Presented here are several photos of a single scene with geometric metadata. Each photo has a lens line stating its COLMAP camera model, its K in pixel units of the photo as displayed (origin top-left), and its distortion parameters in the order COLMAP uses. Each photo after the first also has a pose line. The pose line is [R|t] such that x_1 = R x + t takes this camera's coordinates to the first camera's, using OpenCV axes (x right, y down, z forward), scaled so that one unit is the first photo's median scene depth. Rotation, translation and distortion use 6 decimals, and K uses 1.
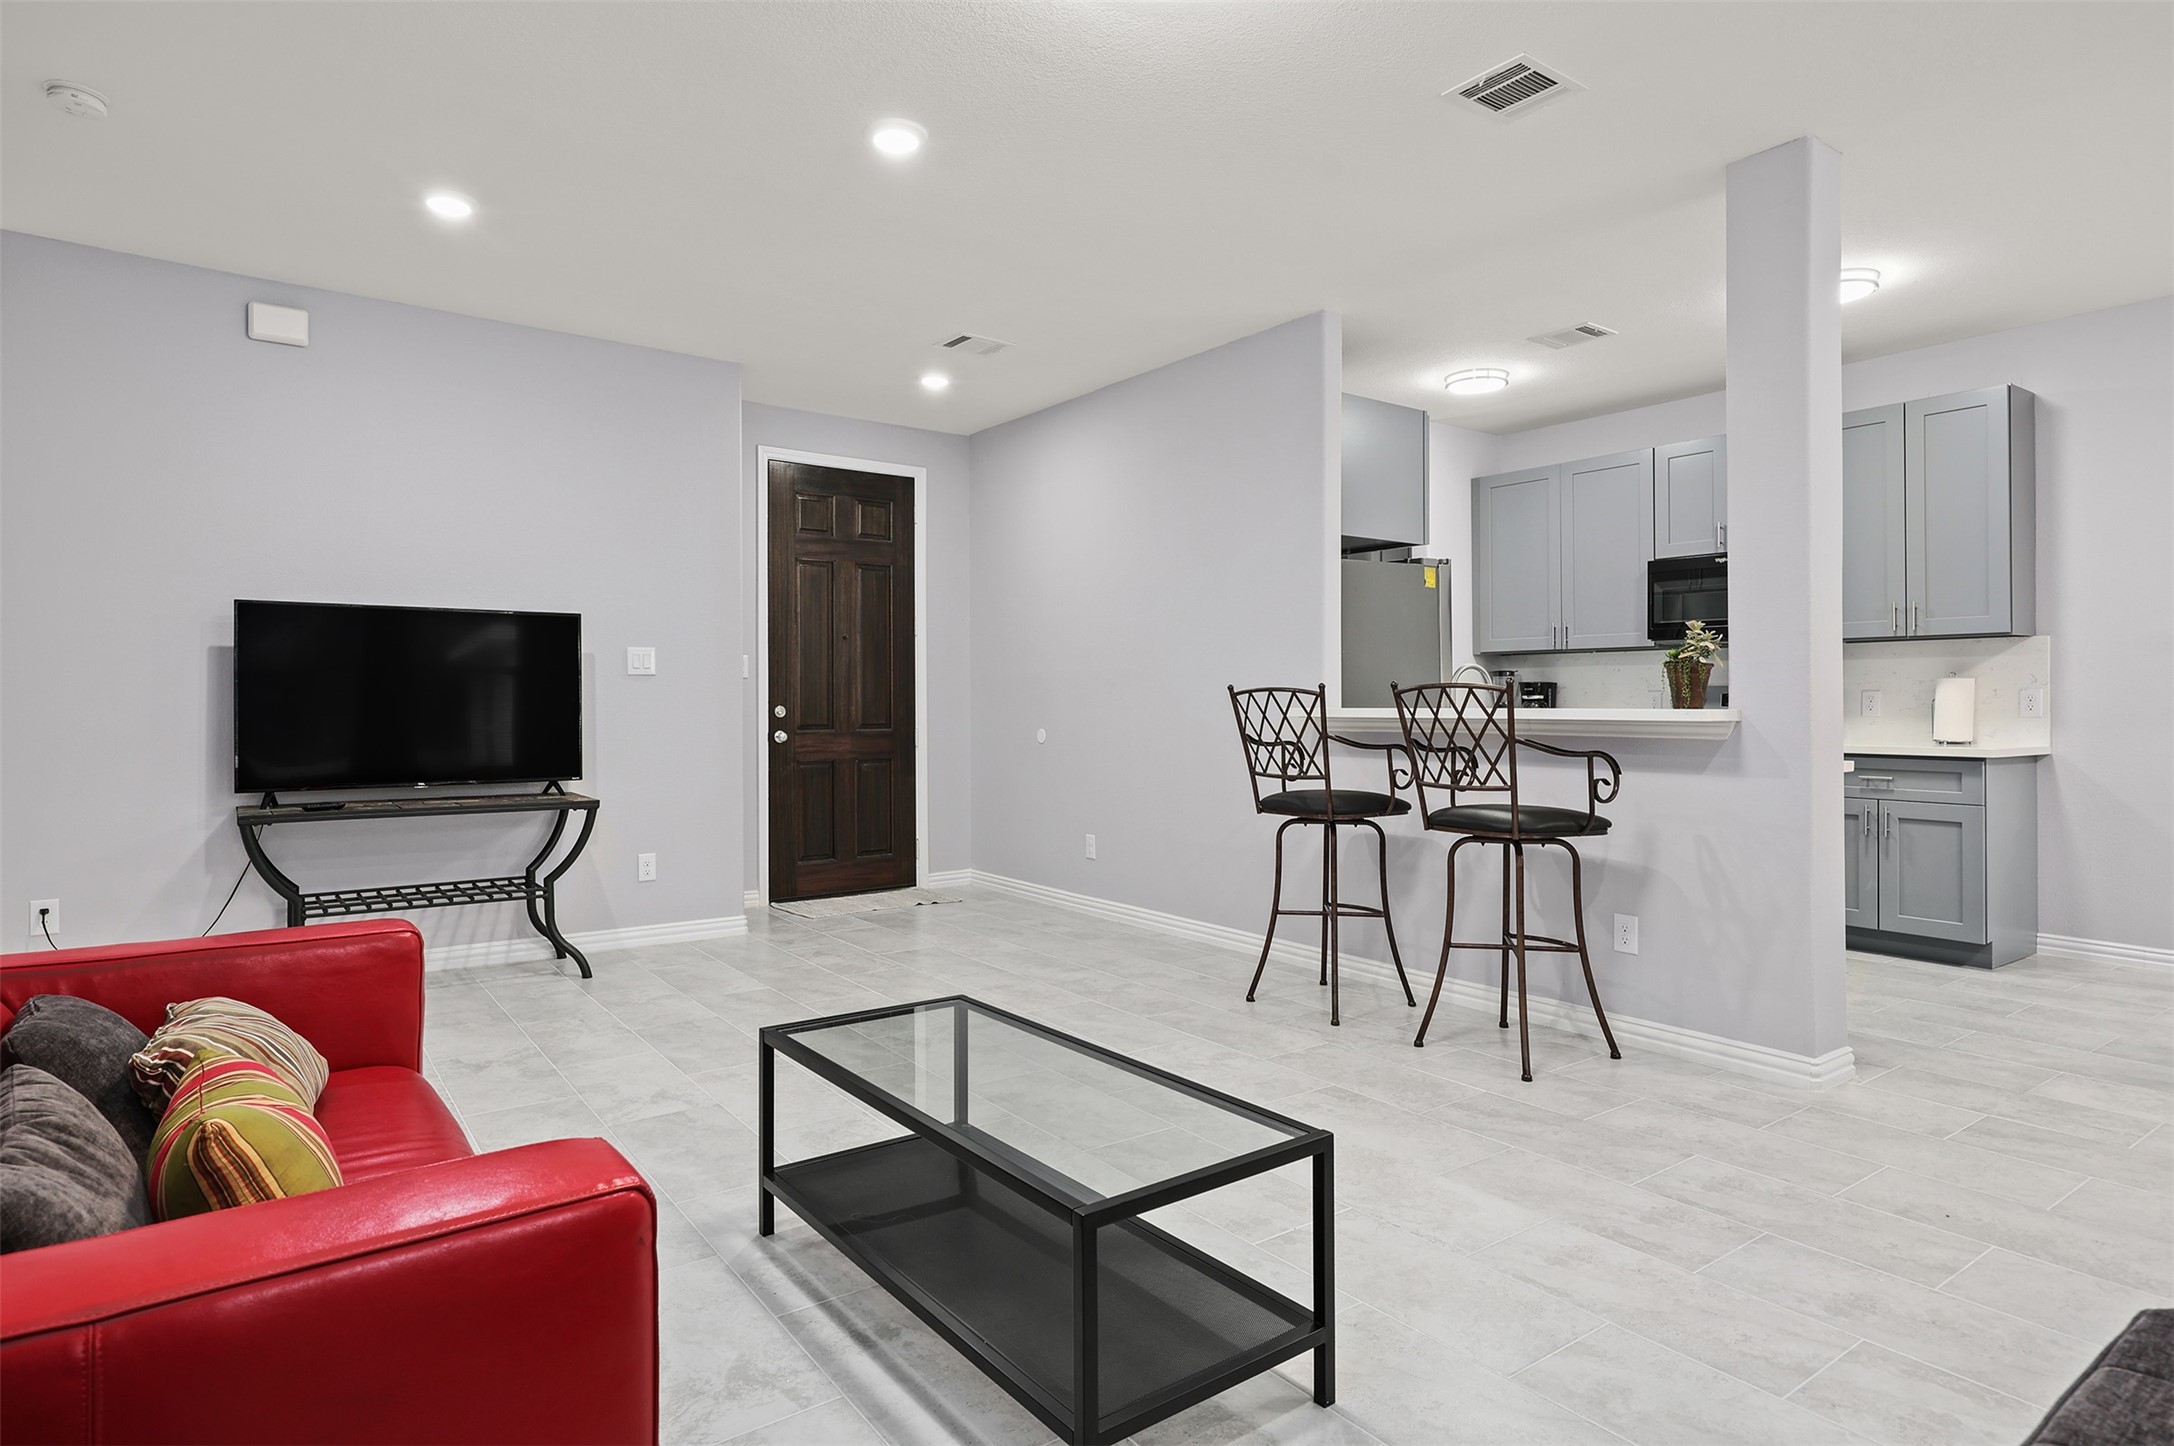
lens RADIAL K [[1192.7, 0, 1074.1], [0, 1192.7, 702.9], [0, 0, 1]] dist [0.037023, 0.000314]
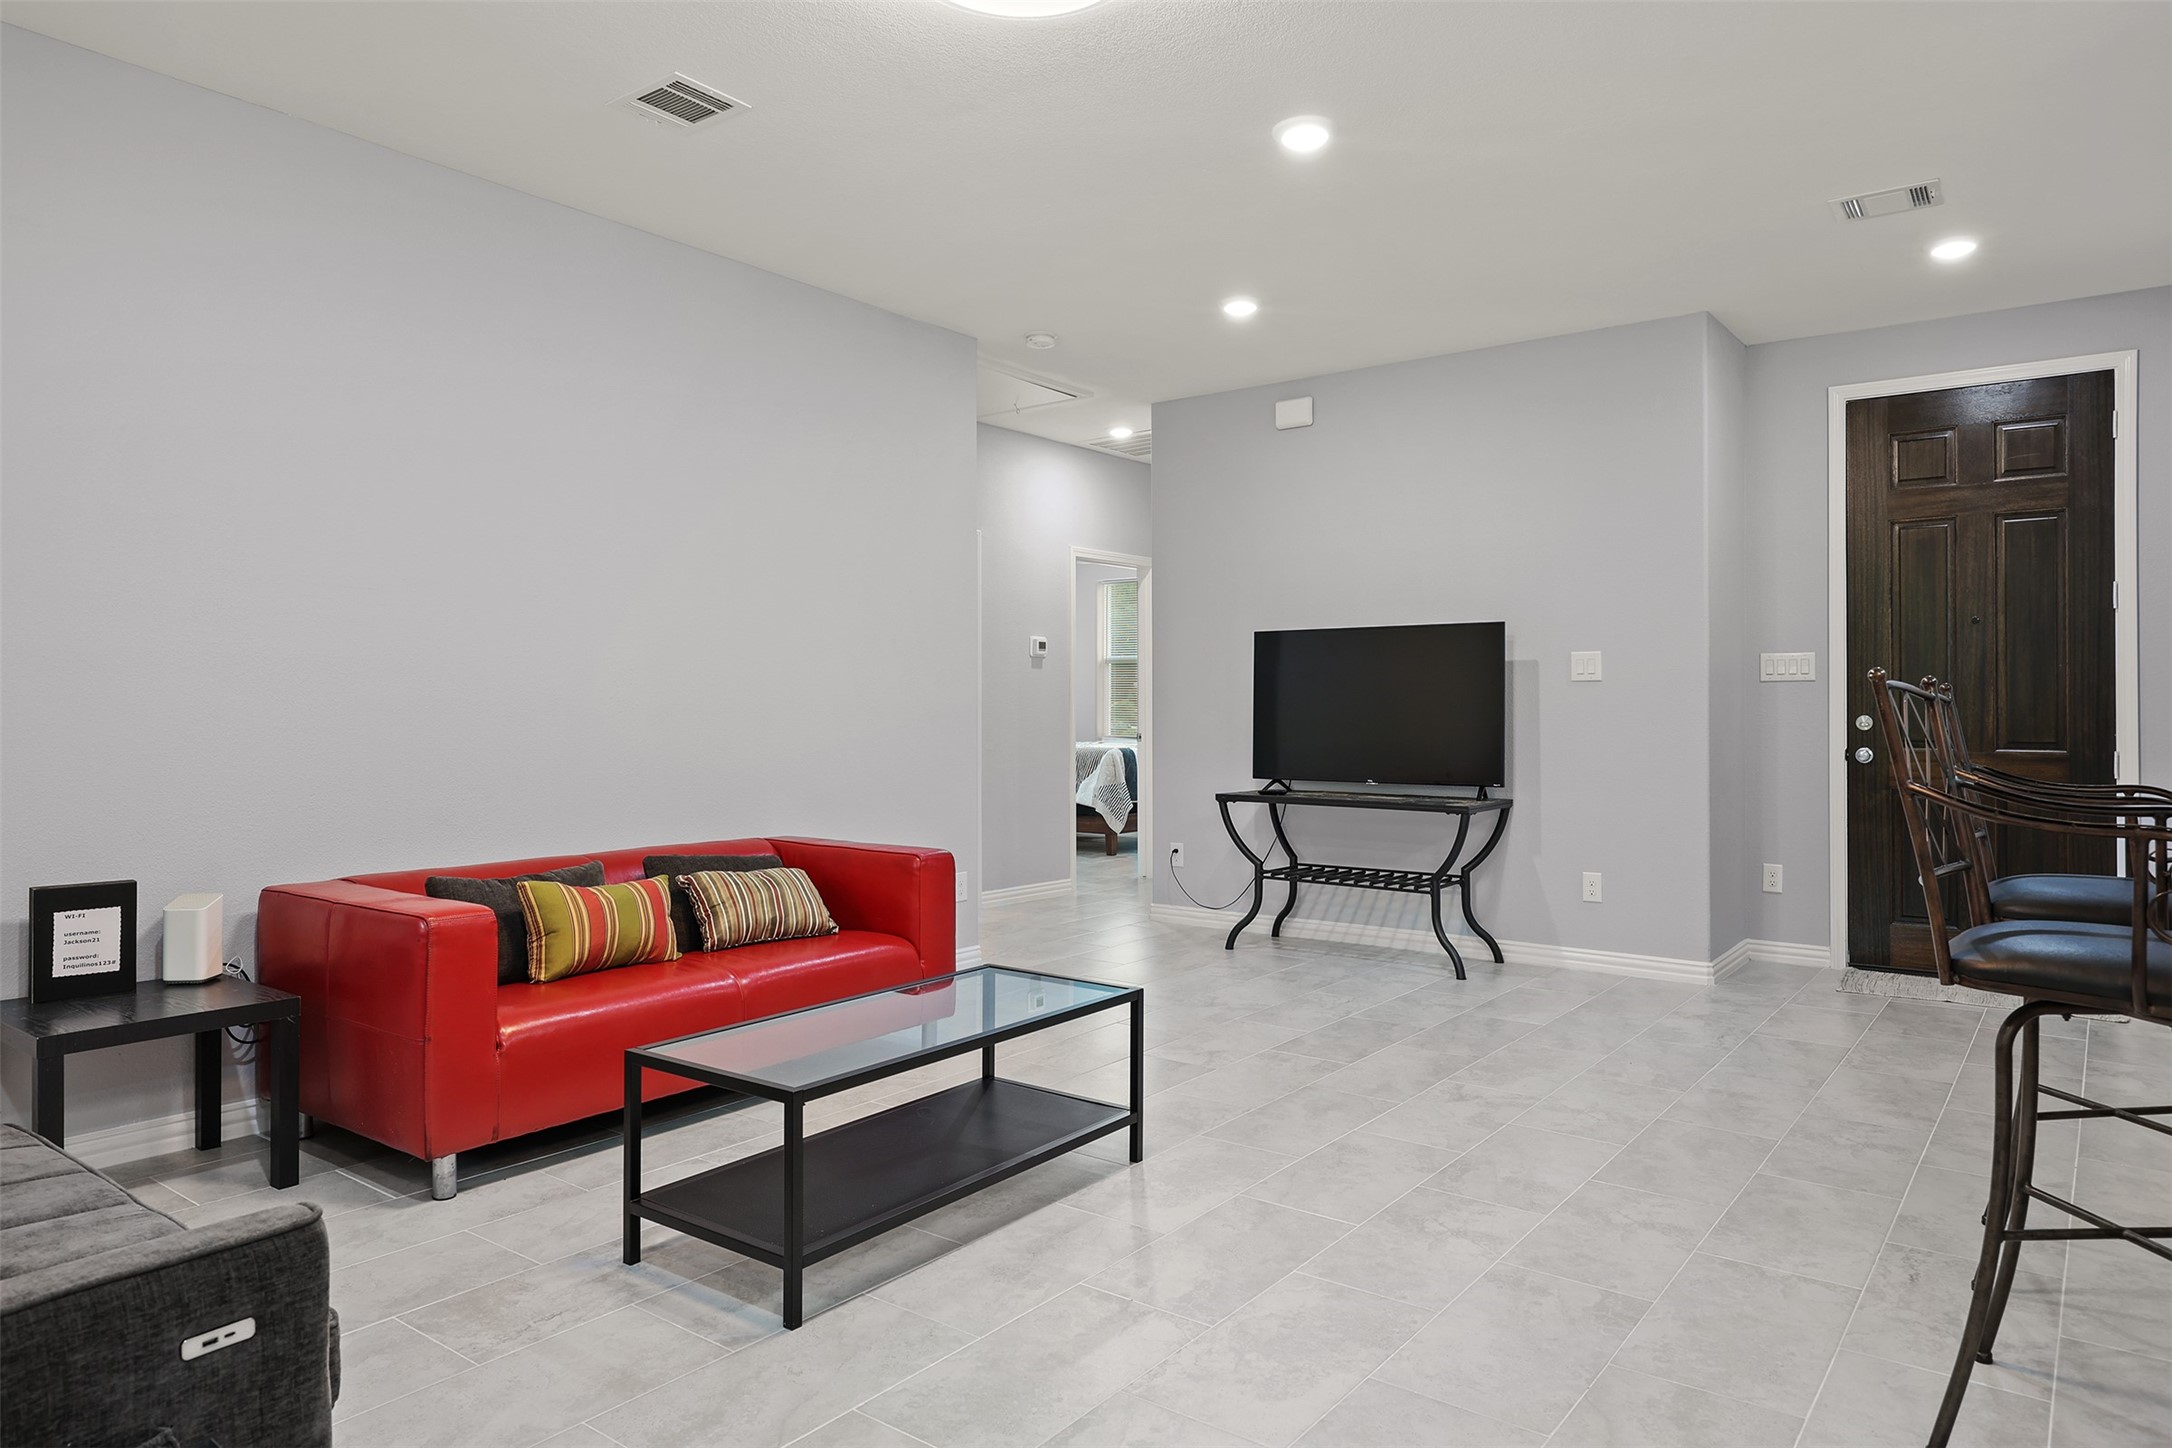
lens RADIAL K [[1337.9, 0, 1087.5], [0, 1337.9, 708.0], [0, 0, 1]] dist [-0.002627, 0.017139]
pose [[0.298455, -0.001102, -0.954423, 0.613546], [-0.002695, 0.999994, -0.001997, 0.001112], [0.954420, 0.003168, 0.298450, 0.372063]]
